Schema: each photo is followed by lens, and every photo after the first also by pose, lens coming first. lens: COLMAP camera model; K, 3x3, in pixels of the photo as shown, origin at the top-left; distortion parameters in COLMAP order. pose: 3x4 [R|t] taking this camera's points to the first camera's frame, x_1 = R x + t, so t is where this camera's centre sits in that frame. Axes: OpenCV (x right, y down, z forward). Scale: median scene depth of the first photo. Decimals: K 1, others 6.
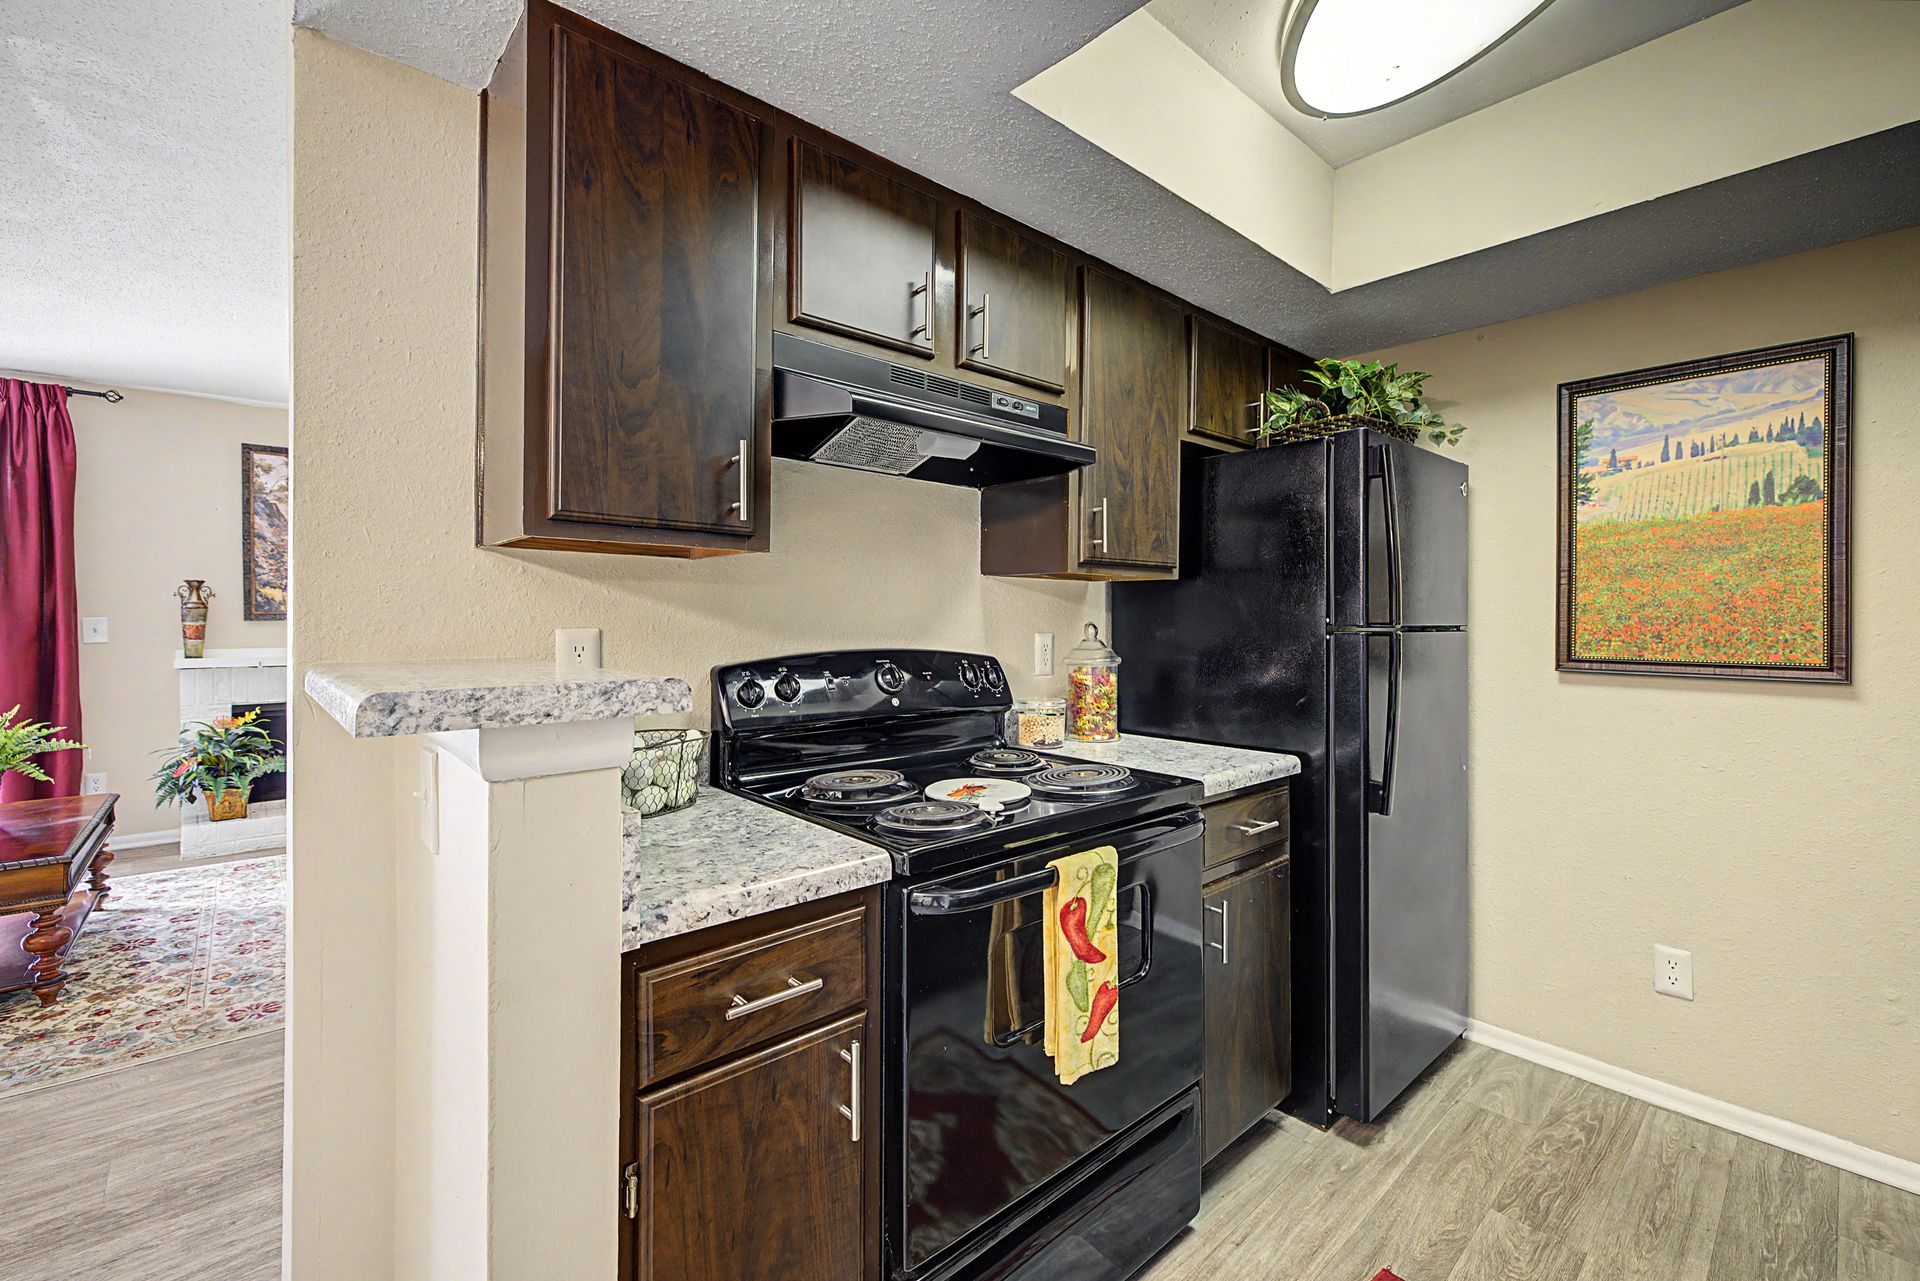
lens RADIAL K [[798.4, 0, 969.6], [0, 798.4, 614.1], [0, 0, 1]] dist [0.000033, -0.000562]
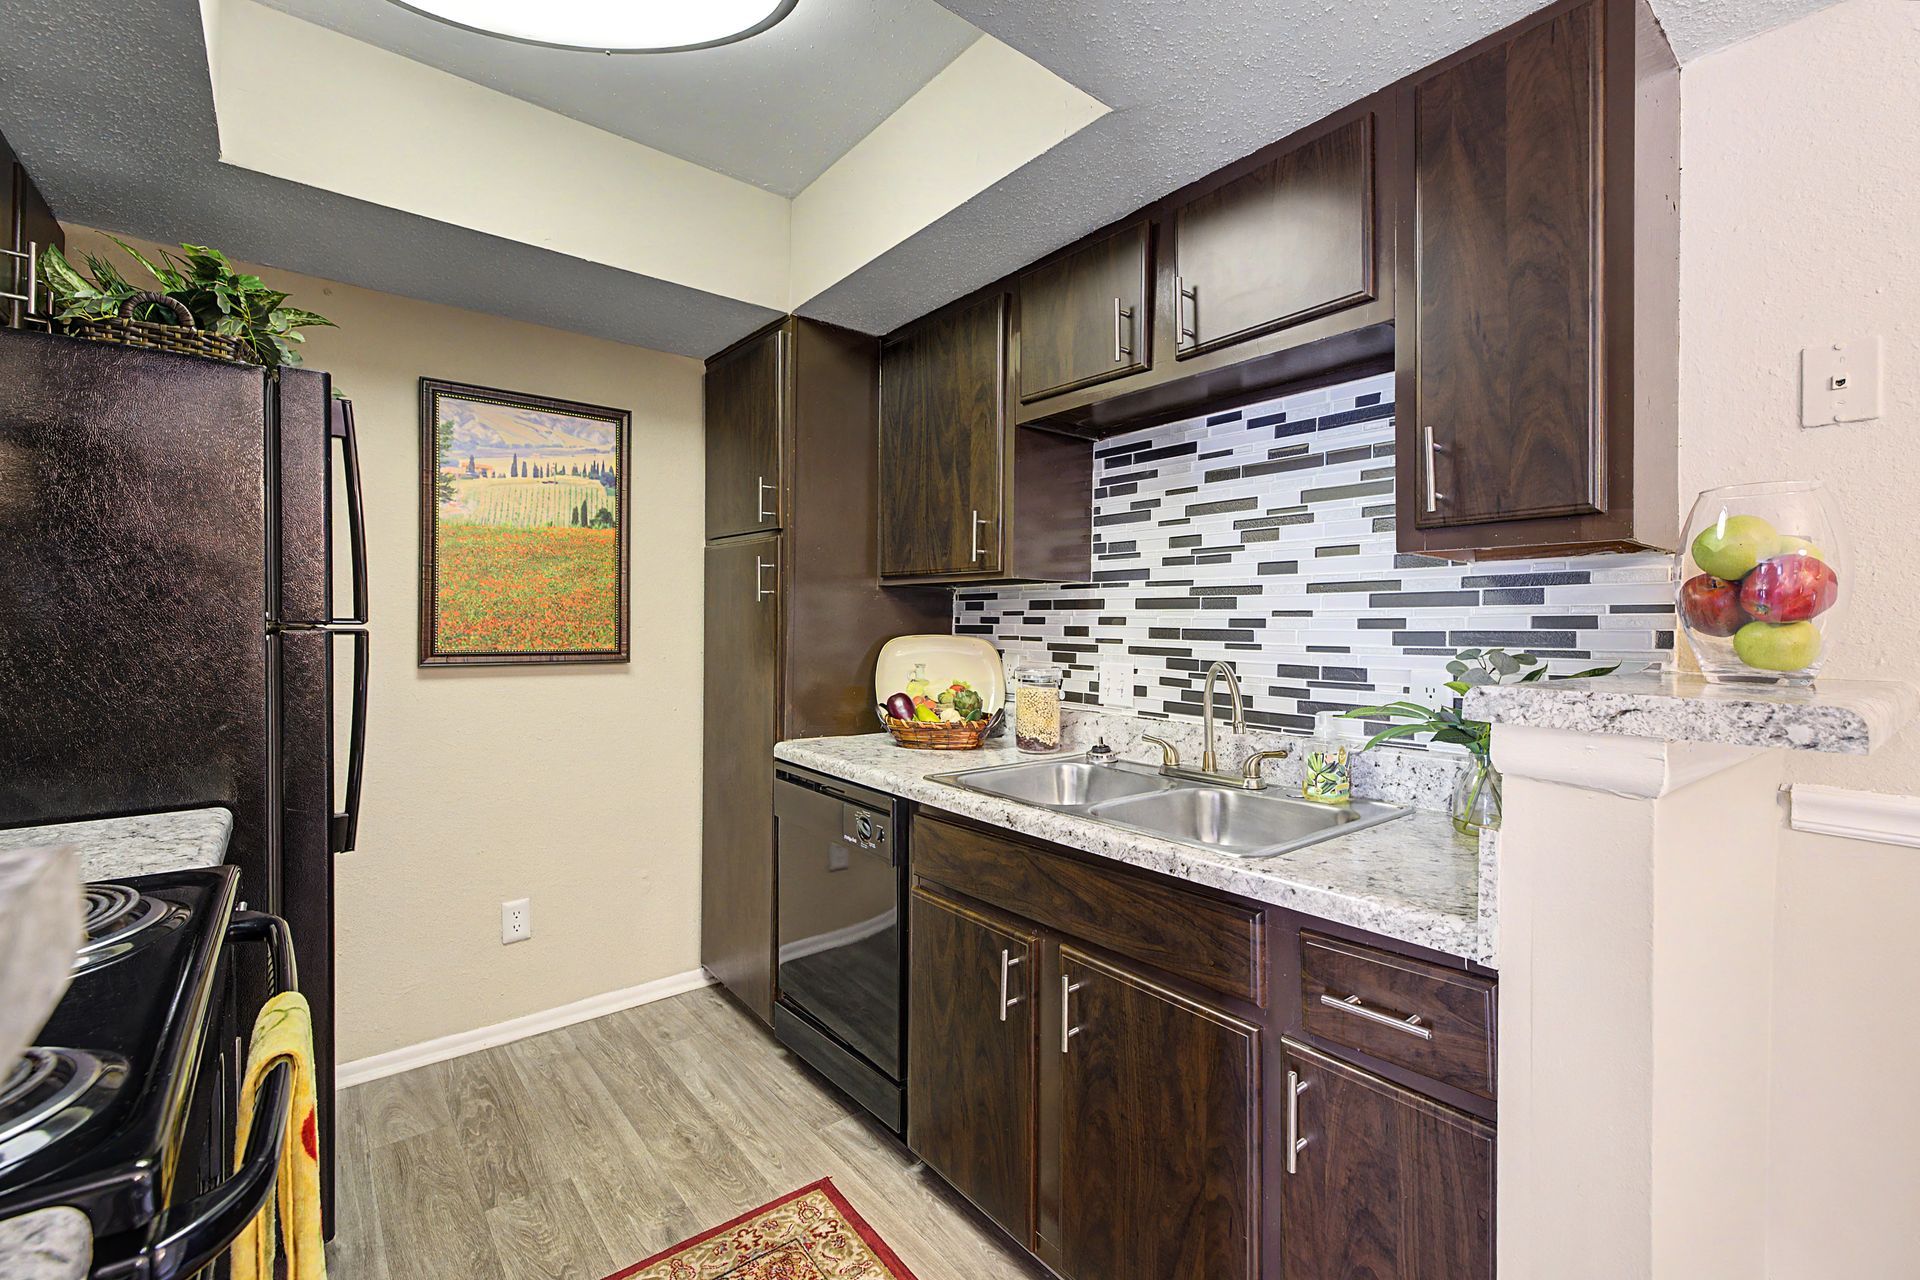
lens RADIAL K [[816.8, 0, 959.5], [0, 816.8, 623.8], [0, 0, 1]] dist [0.000857, -0.000725]
pose [[0.053761, -0.004796, 0.998542, -0.282867], [-0.014774, 0.999875, 0.005598, 0.003054], [-0.998445, -0.015053, 0.053683, 0.326359]]
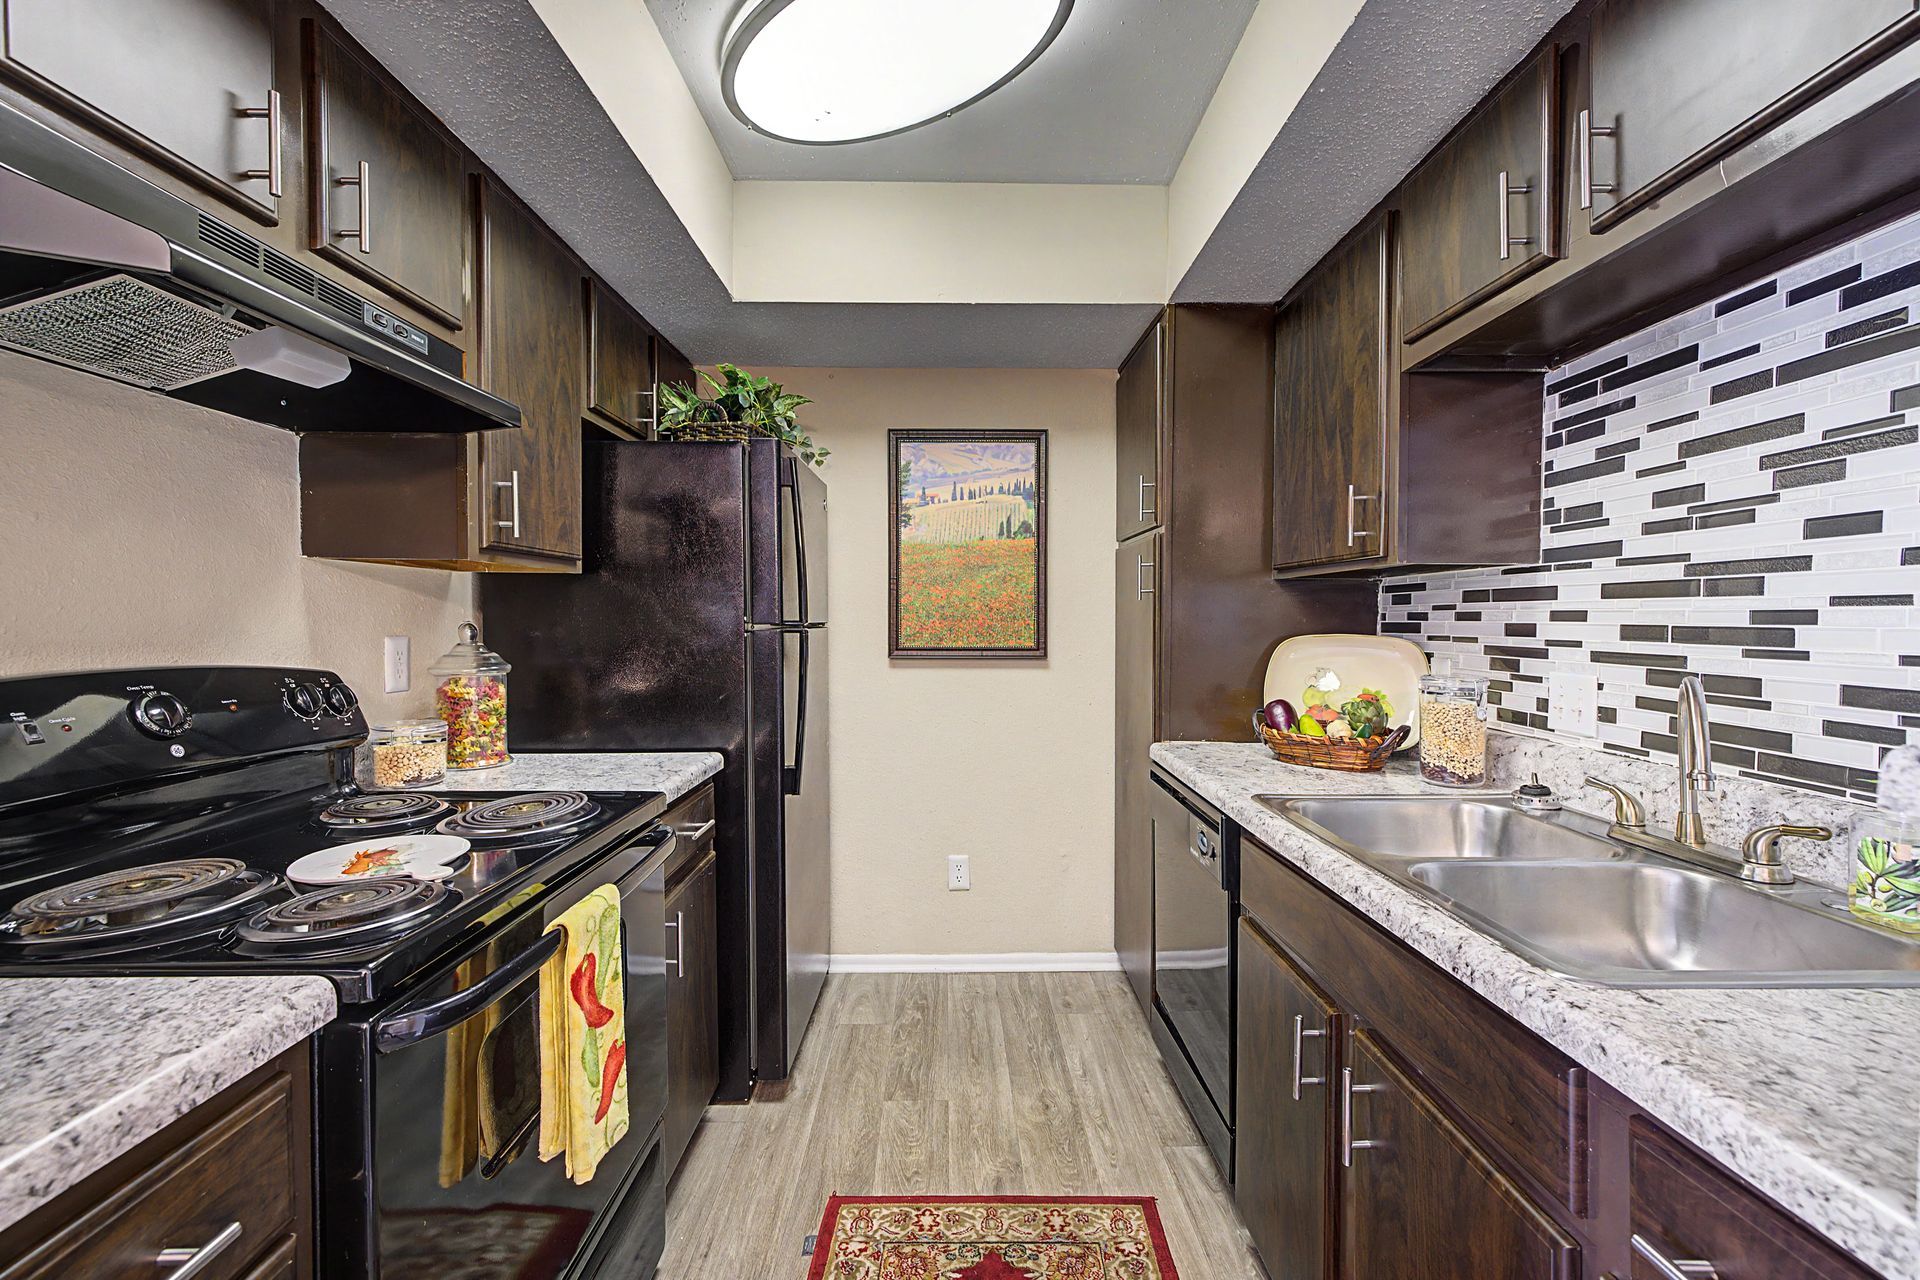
lens RADIAL K [[789.6, 0, 962.0], [0, 789.6, 632.4], [0, 0, 1]] dist [0.001258, -0.000985]
pose [[0.658511, -0.017256, 0.752373, -0.143291], [-0.001161, 0.999713, 0.023945, 0.000523], [-0.752570, -0.016641, 0.658302, 0.113661]]
